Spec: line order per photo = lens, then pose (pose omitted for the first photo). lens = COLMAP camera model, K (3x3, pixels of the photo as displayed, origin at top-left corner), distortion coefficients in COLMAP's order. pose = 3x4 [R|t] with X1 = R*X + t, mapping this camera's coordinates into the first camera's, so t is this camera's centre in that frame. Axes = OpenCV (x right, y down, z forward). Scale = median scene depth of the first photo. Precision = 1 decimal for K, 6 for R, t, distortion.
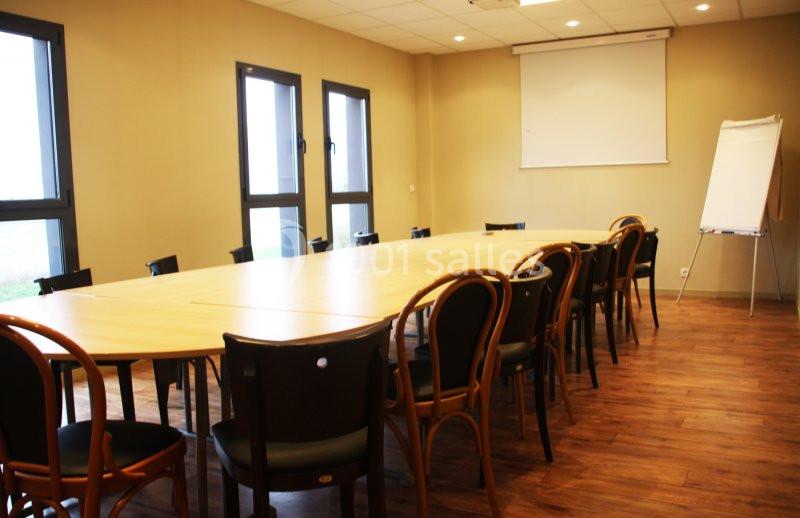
lens RADIAL K [[709.8, 0, 414.6], [0, 709.8, 261.1], [0, 0, 1]] dist [-0.104005, 0.138676]
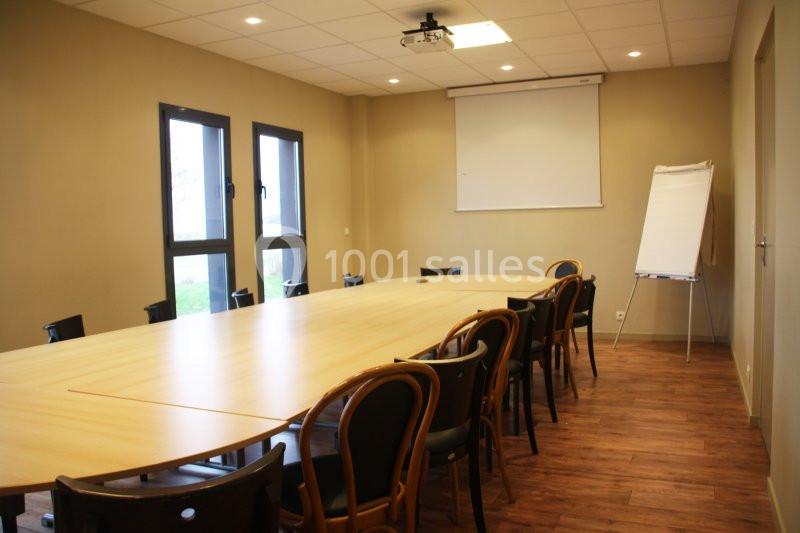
lens RADIAL K [[689.9, 0, 400.0], [0, 689.9, 266.5], [0, 0, 1]] dist [-0.062499, 0.014164]
pose [[0.997922, -0.002745, 0.064371, 0.011903], [0.005333, 0.999183, -0.040070, -0.021300], [-0.064209, 0.040330, 0.997121, 0.056275]]
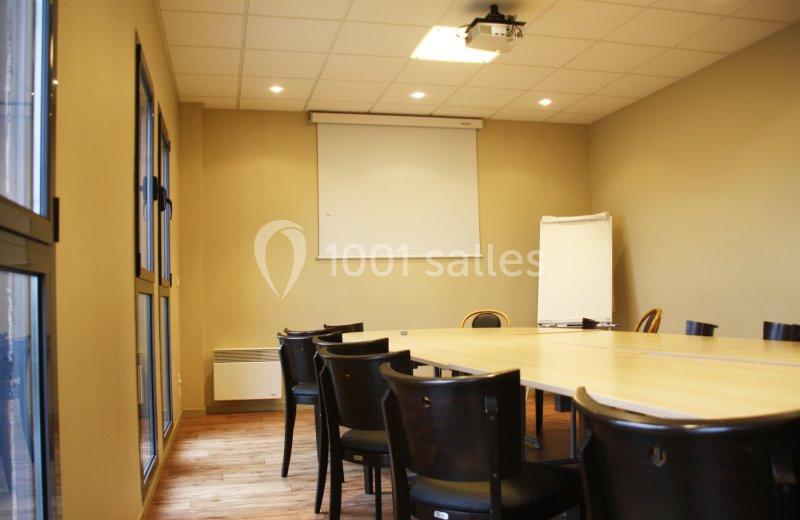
lens RADIAL K [[698.6, 0, 399.6], [0, 698.6, 278.9], [0, 0, 1]] dist [-0.006640, -0.001751]
pose [[0.739400, 0.015840, 0.673080, -0.459246], [0.072243, 0.992085, -0.102708, -0.023970], [-0.669379, 0.124567, 0.732403, 0.476578]]
